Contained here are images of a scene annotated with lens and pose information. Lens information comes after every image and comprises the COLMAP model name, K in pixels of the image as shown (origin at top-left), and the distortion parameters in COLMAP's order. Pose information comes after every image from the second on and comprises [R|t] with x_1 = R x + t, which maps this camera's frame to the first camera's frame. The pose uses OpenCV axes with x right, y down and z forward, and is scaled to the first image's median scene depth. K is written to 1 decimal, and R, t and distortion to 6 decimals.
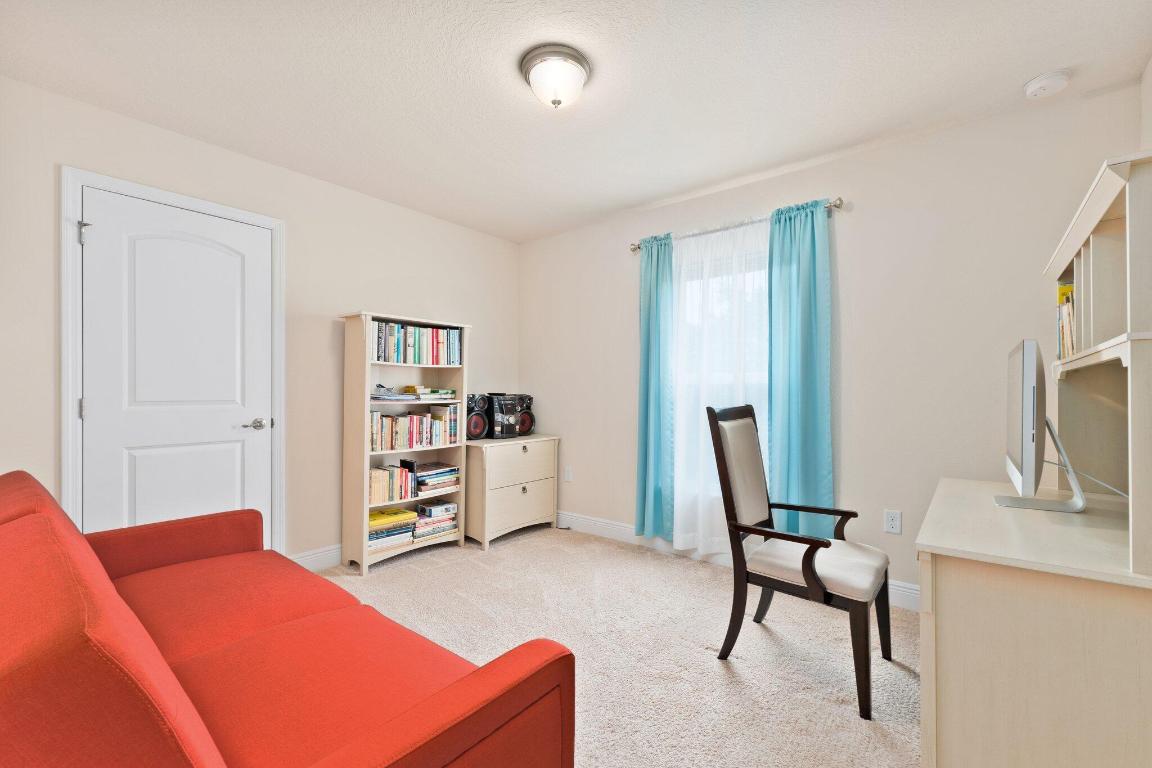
lens RADIAL K [[486.2, 0, 581.0], [0, 486.2, 383.2], [0, 0, 1]] dist [0.002410, -0.000128]
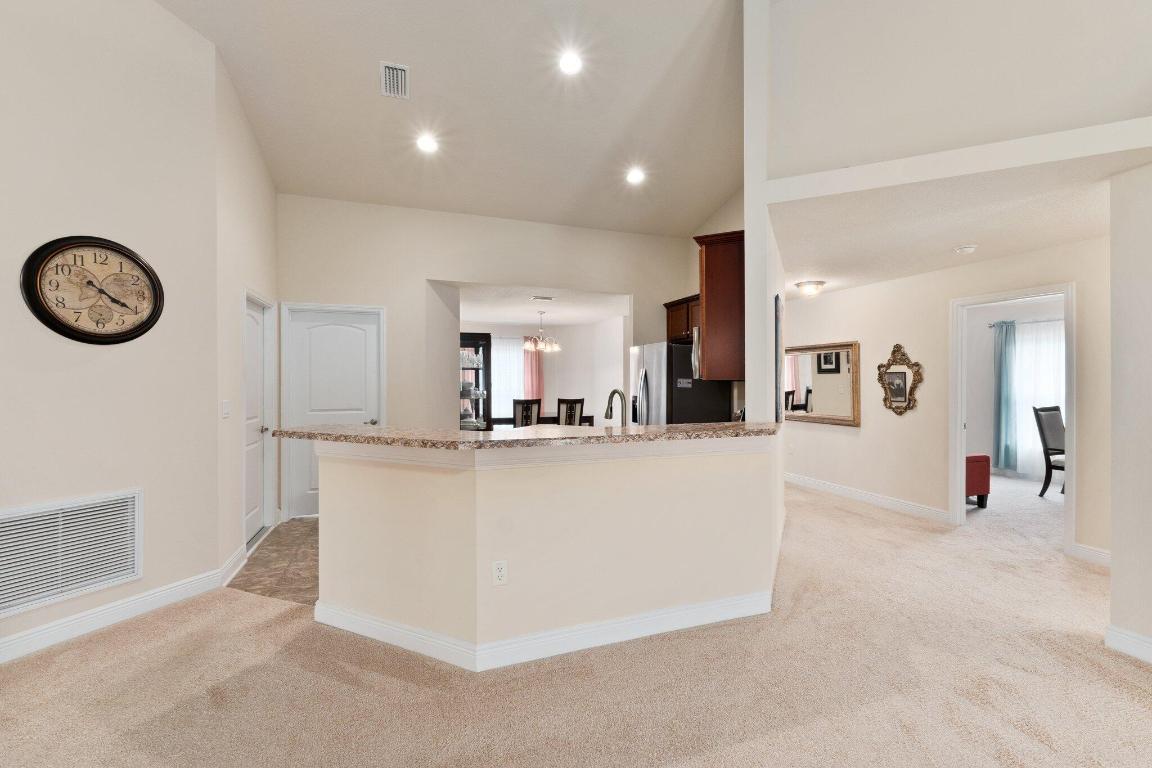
lens RADIAL K [[486.2, 0, 581.0], [0, 486.2, 383.2], [0, 0, 1]] dist [0.002410, -0.000128]
pose [[0.858450, -0.006543, -0.512855, -0.369583], [0.013287, 0.999867, 0.009484, -0.102566], [0.512725, -0.014956, 0.858423, -1.891882]]
